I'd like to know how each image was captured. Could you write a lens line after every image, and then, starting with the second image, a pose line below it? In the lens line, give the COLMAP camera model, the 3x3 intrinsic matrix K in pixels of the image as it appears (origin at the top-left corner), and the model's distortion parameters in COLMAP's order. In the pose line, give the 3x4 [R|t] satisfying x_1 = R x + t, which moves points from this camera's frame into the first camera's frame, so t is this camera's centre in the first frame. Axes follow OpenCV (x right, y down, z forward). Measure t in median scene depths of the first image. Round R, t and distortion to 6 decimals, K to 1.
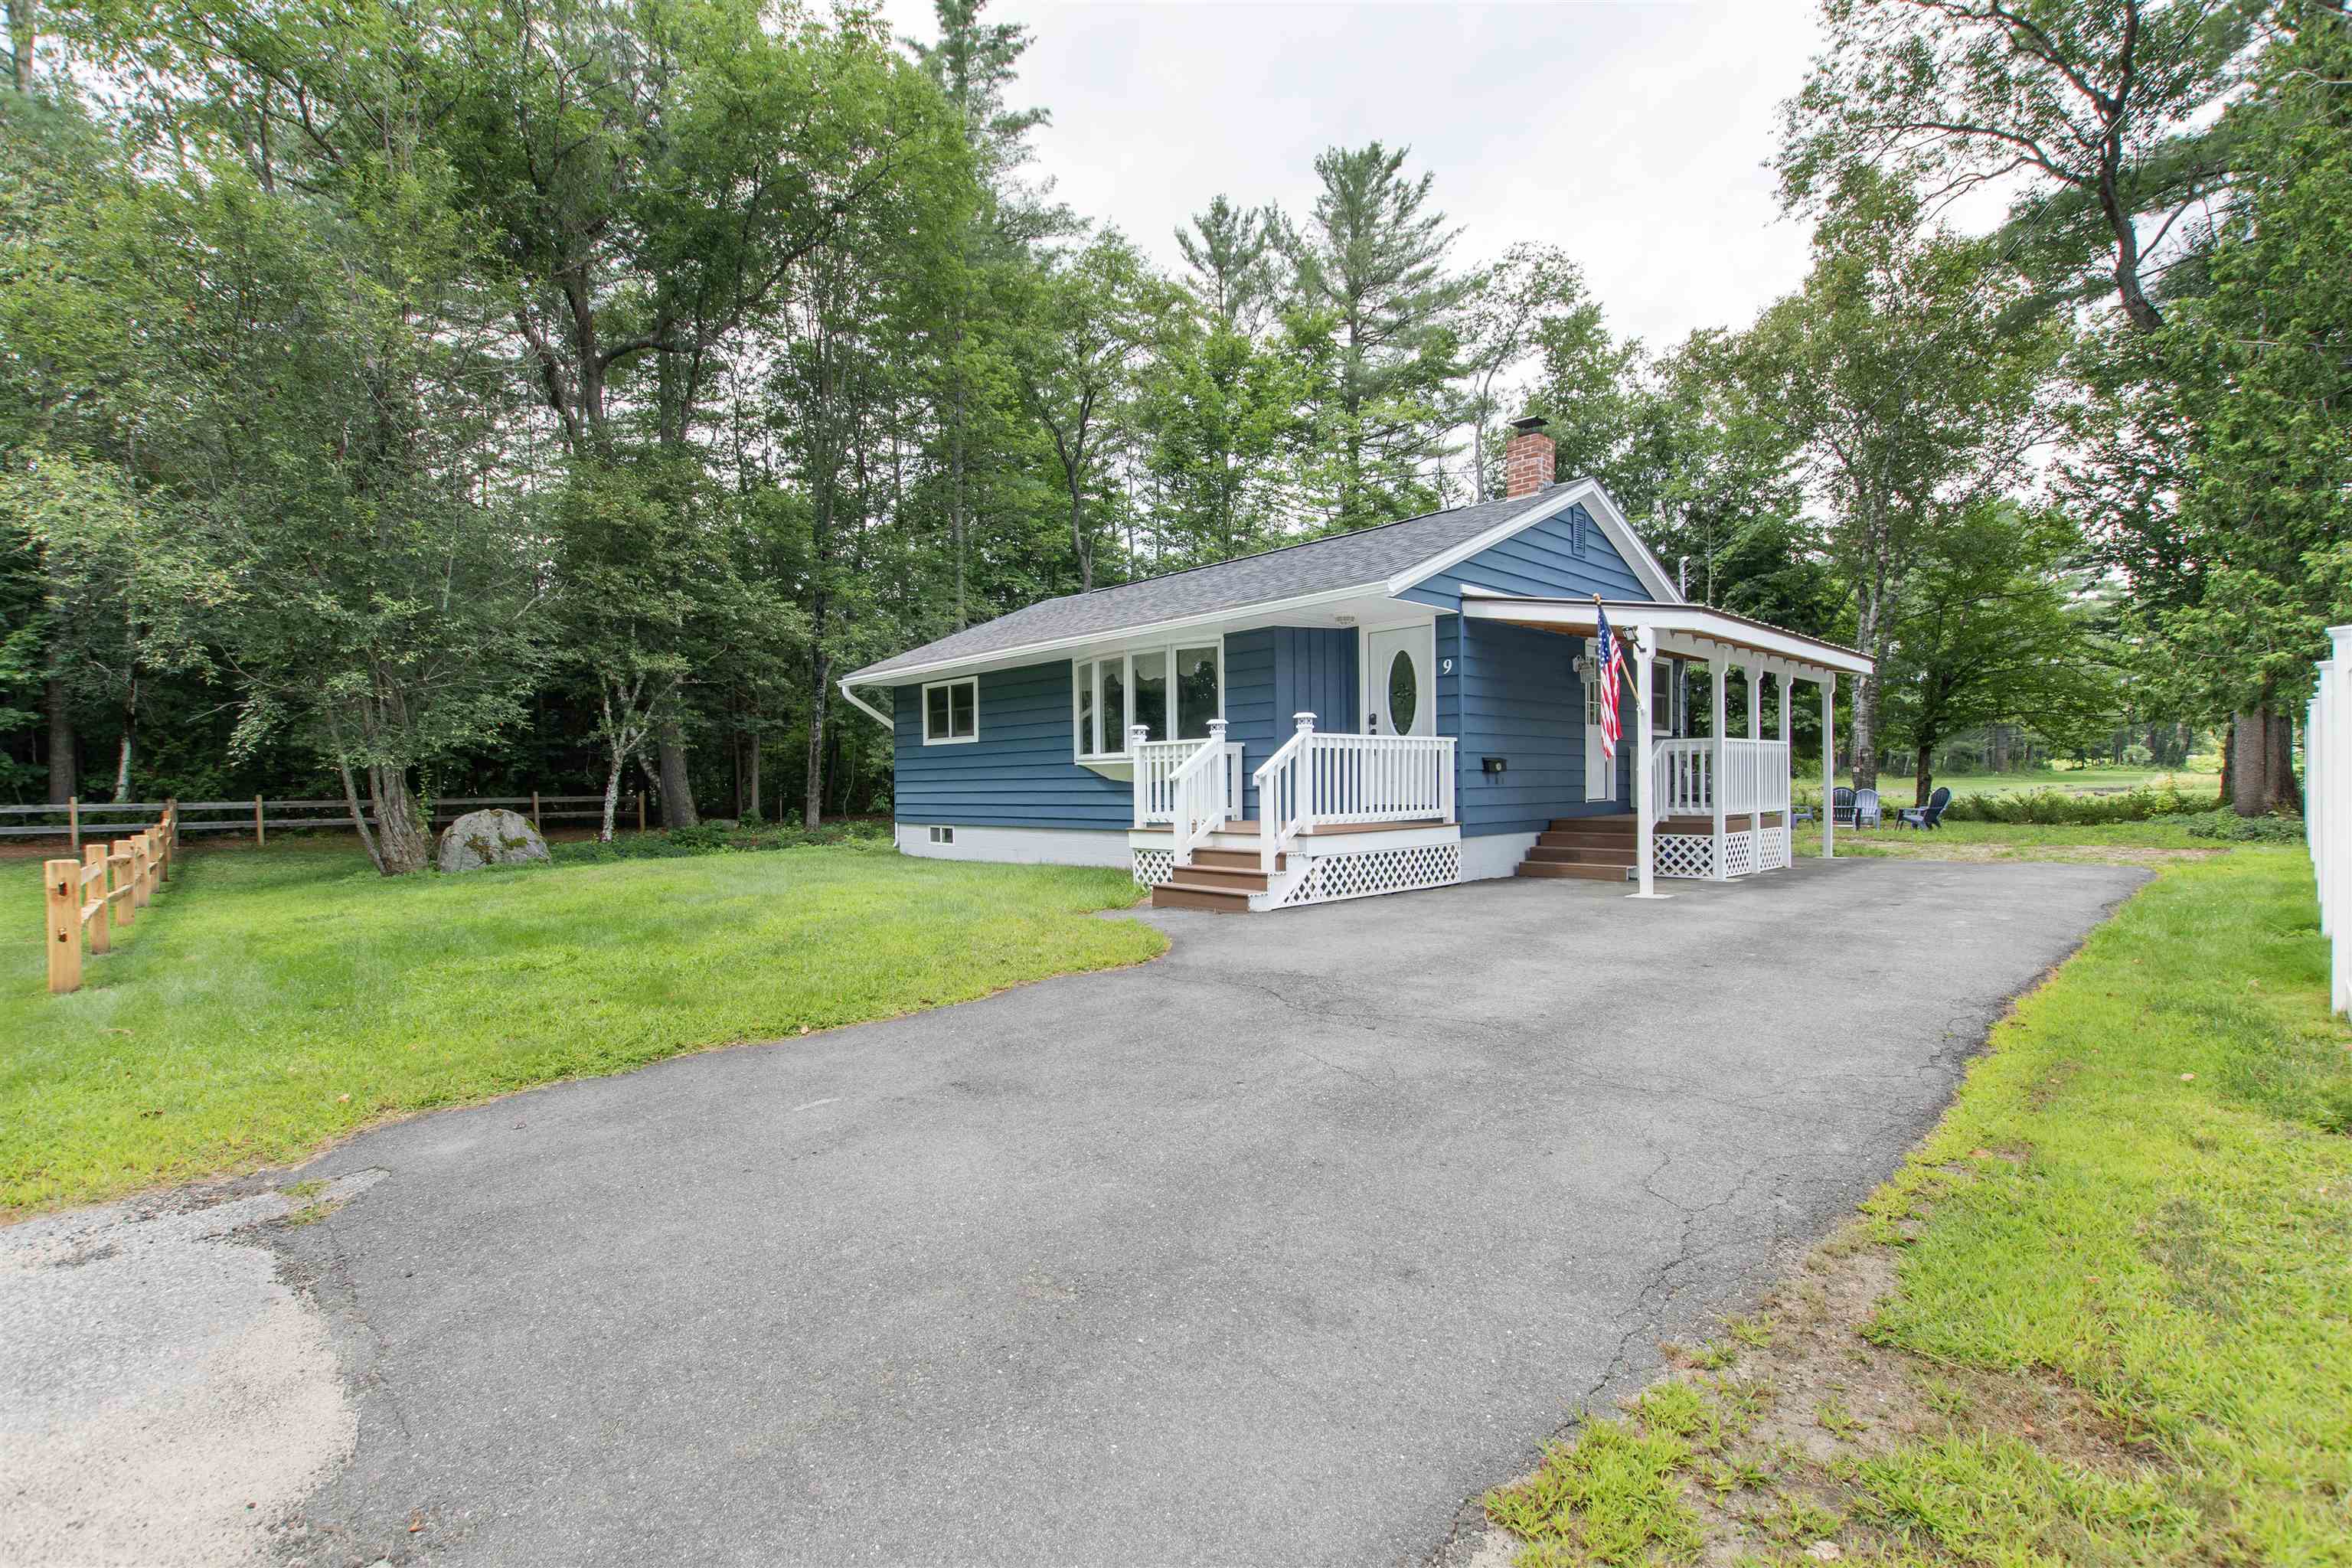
lens RADIAL K [[1016.4, 0, 1178.2], [0, 1016.4, 792.7], [0, 0, 1]] dist [-0.022702, -0.000185]
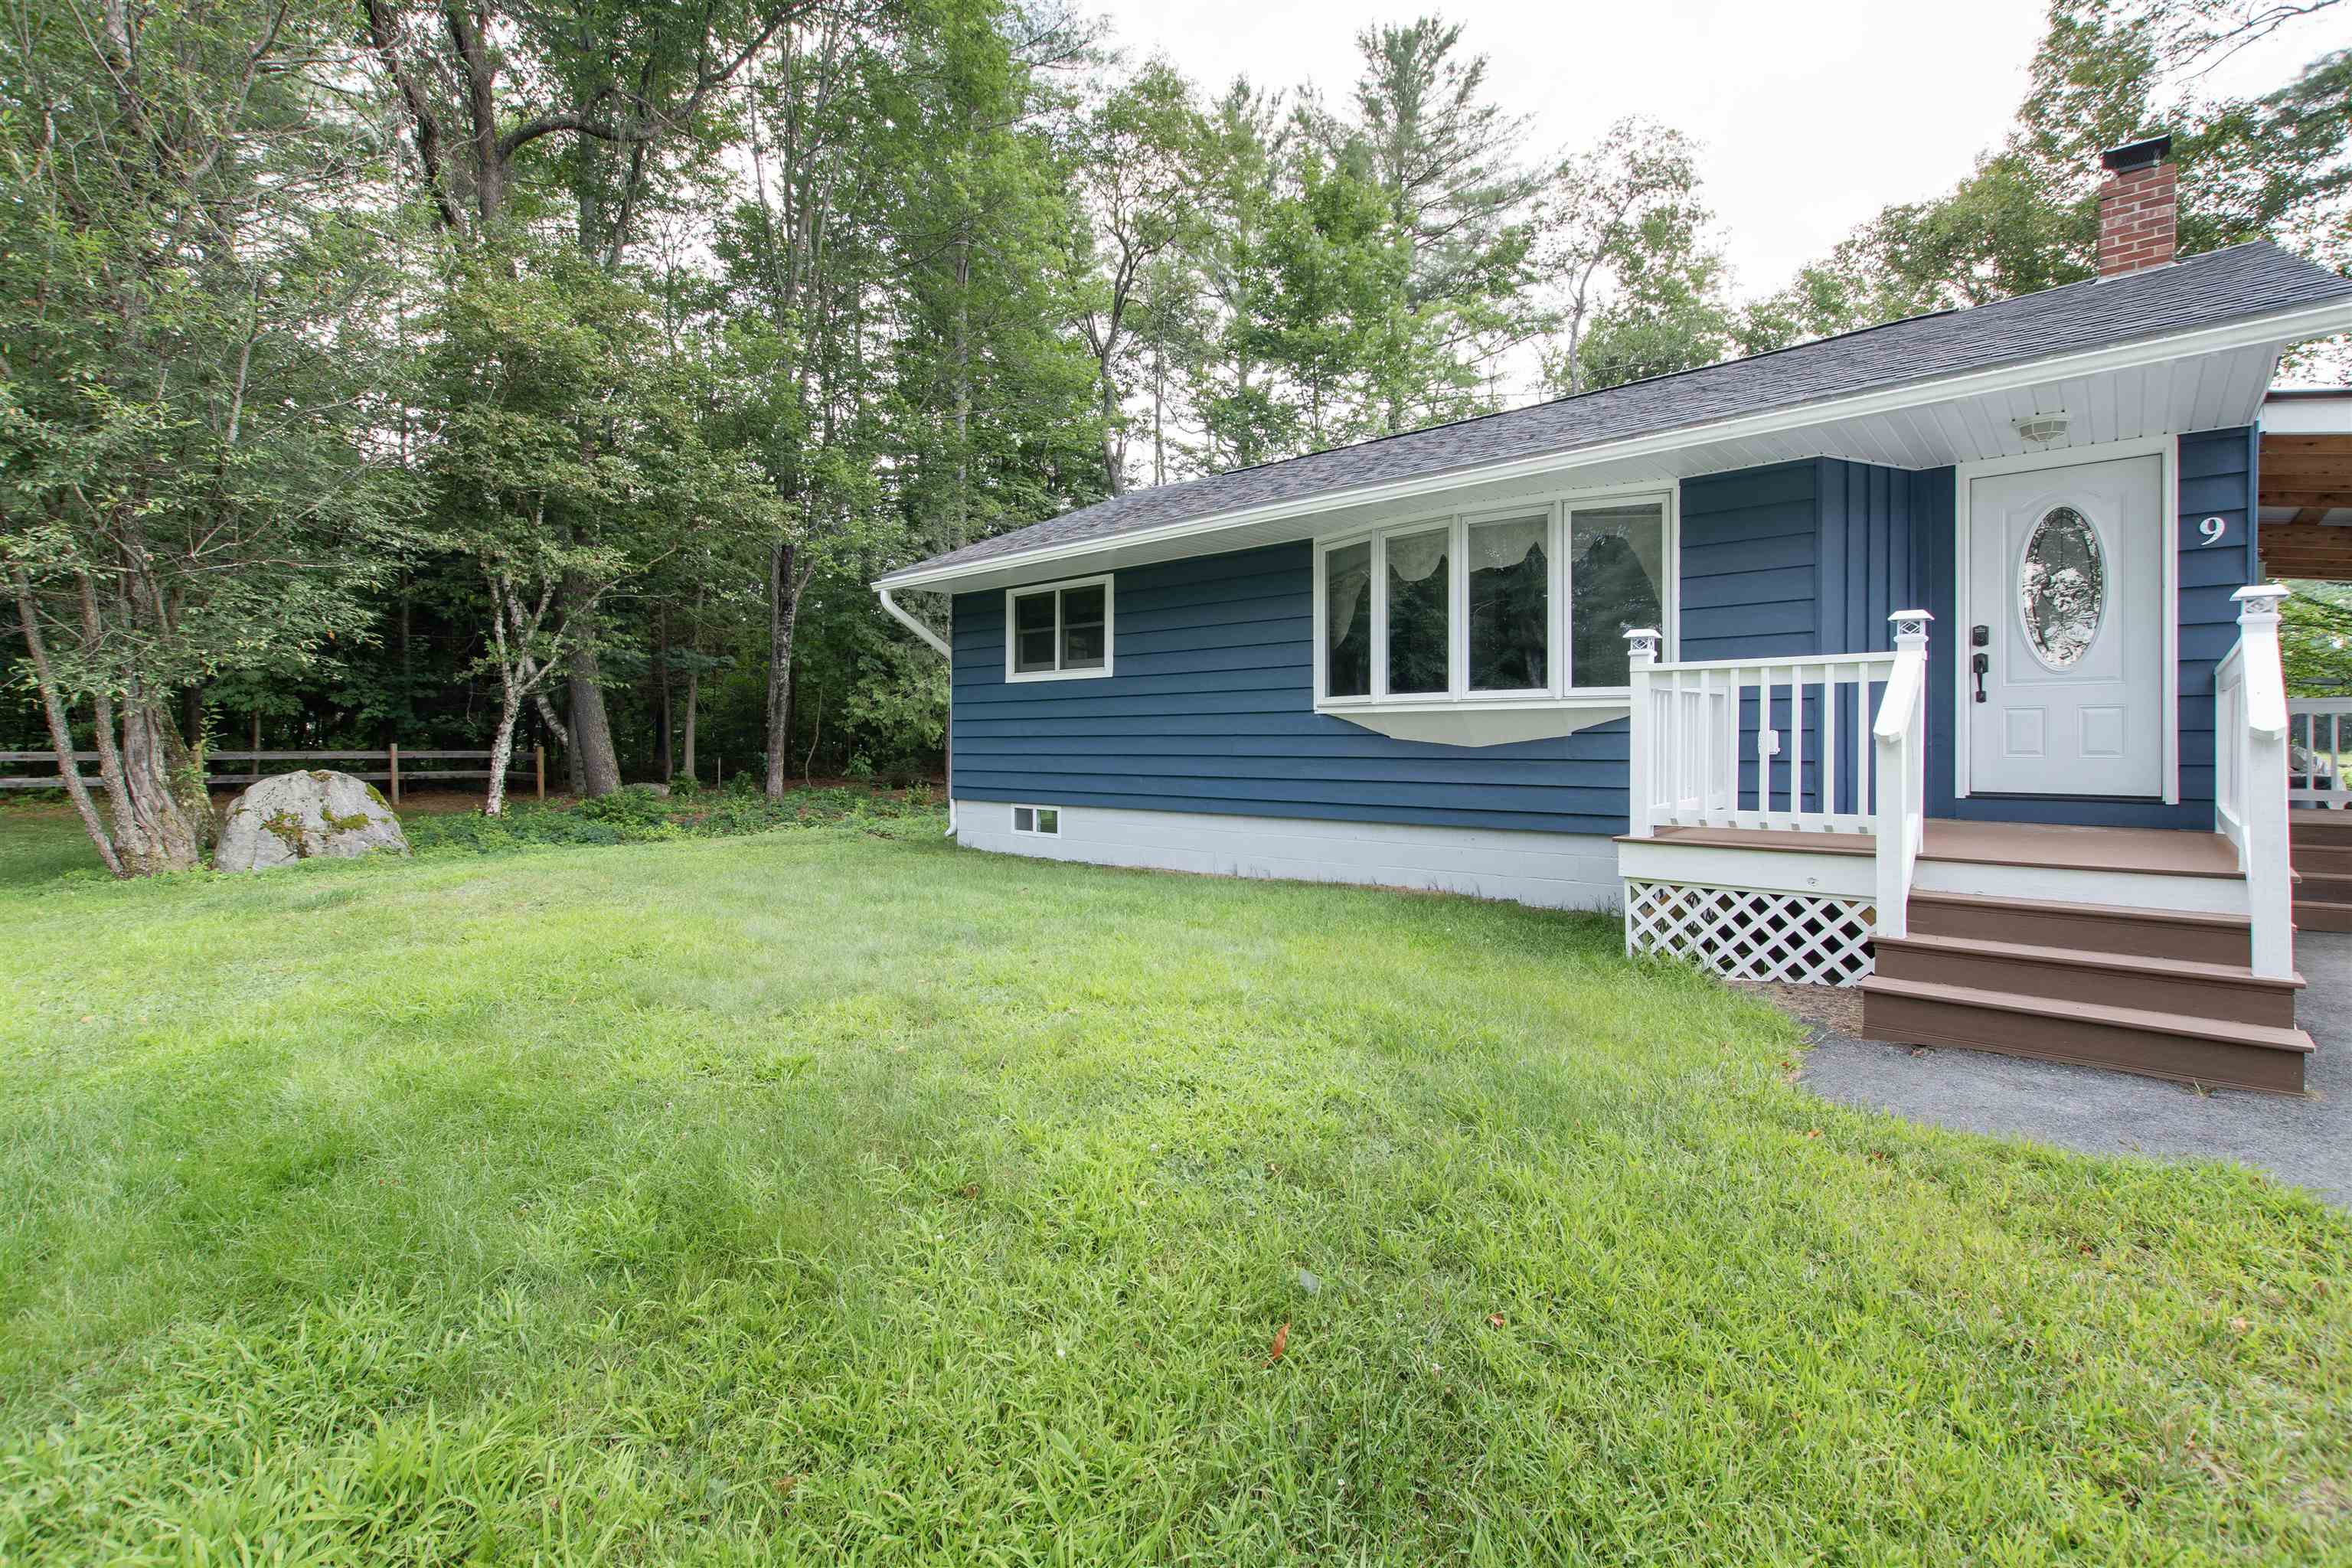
lens RADIAL K [[1040.9, 0, 1174.0], [0, 1040.9, 735.2], [0, 0, 1]] dist [-0.001472, -0.014503]
pose [[0.997560, 0.015905, 0.067974, -0.161232], [-0.014582, 0.999695, -0.019914, -0.000588], [-0.068270, 0.018875, 0.997488, 0.275245]]
